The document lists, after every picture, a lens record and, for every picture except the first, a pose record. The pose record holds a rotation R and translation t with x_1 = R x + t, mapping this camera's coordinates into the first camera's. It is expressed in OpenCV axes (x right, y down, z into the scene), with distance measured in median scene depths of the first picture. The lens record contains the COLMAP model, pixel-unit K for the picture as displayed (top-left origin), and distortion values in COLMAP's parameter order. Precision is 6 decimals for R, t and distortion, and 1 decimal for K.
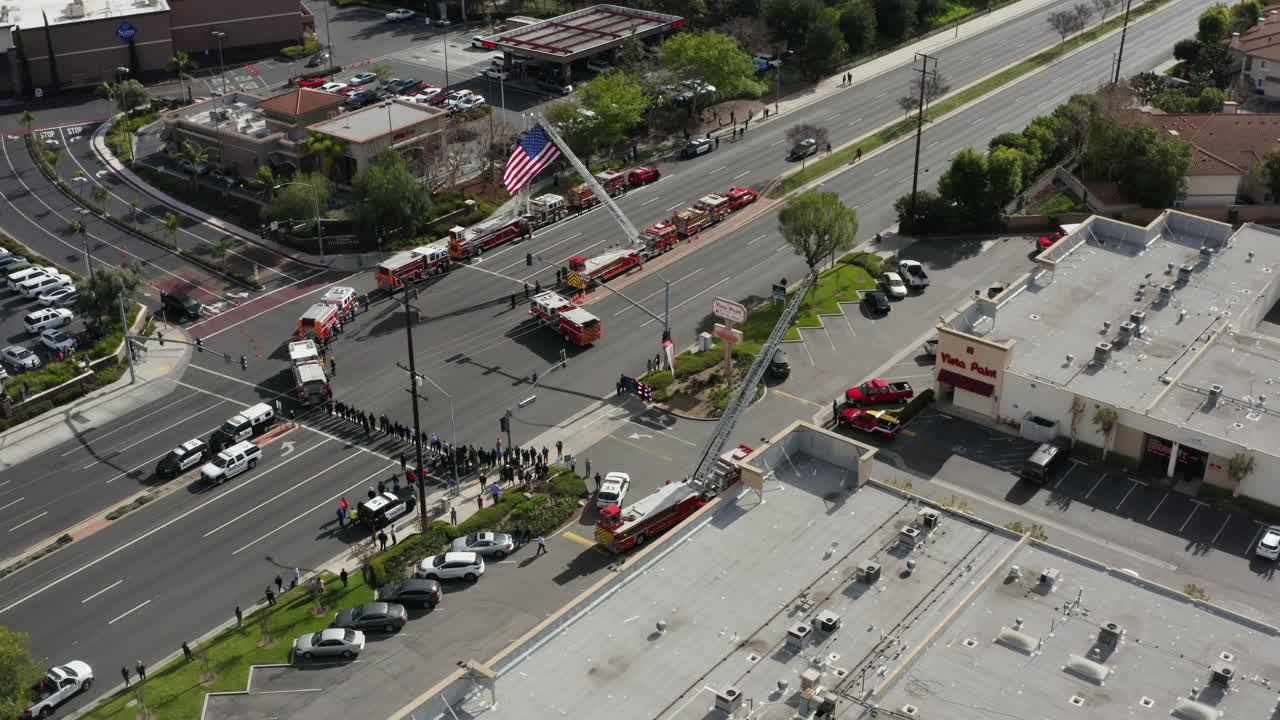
lens RADIAL K [[1449.3, 0, 640.0], [0, 1449.3, 360.0], [0, 0, 1]] dist [-0.175570, 0.001518]
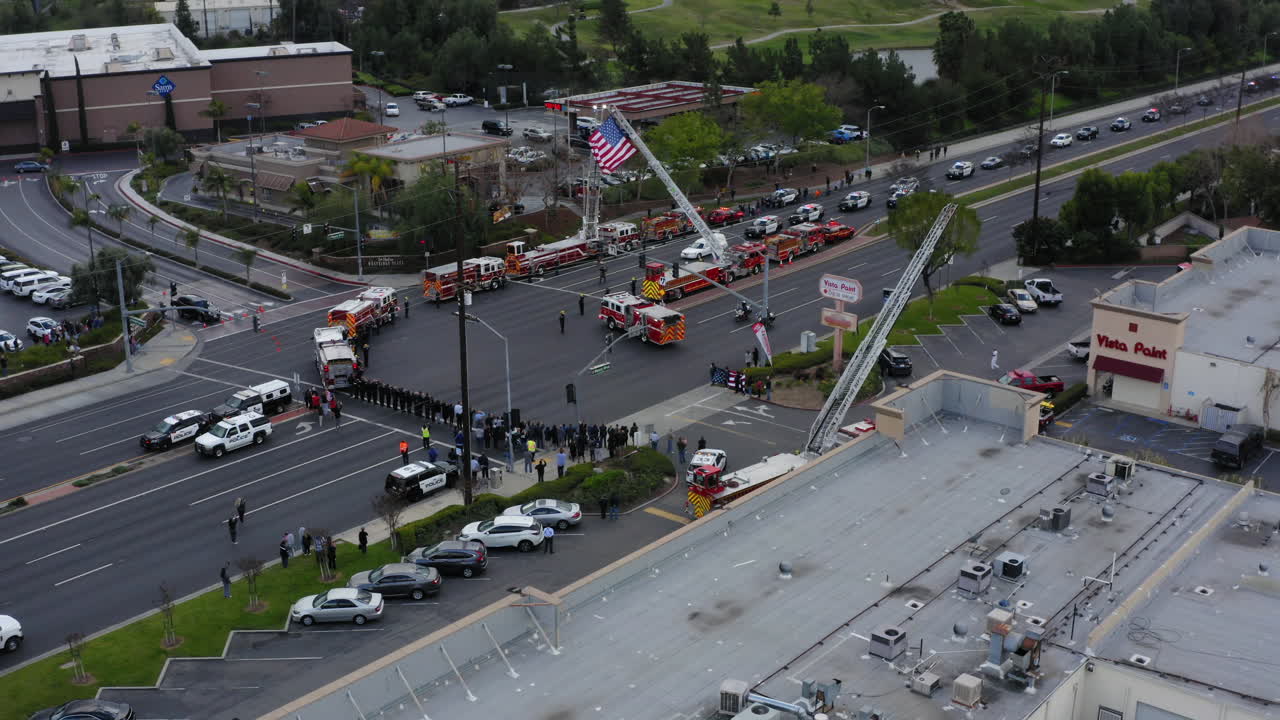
lens RADIAL K [[1449.3, 0, 640.0], [0, 1449.3, 360.0], [0, 0, 1]] dist [-0.175570, 0.001518]
pose [[0.999349, 0.009440, -0.034830, -0.026035], [-0.014748, 0.987735, -0.155438, 0.145344], [0.032936, 0.155851, 0.987231, 0.189245]]
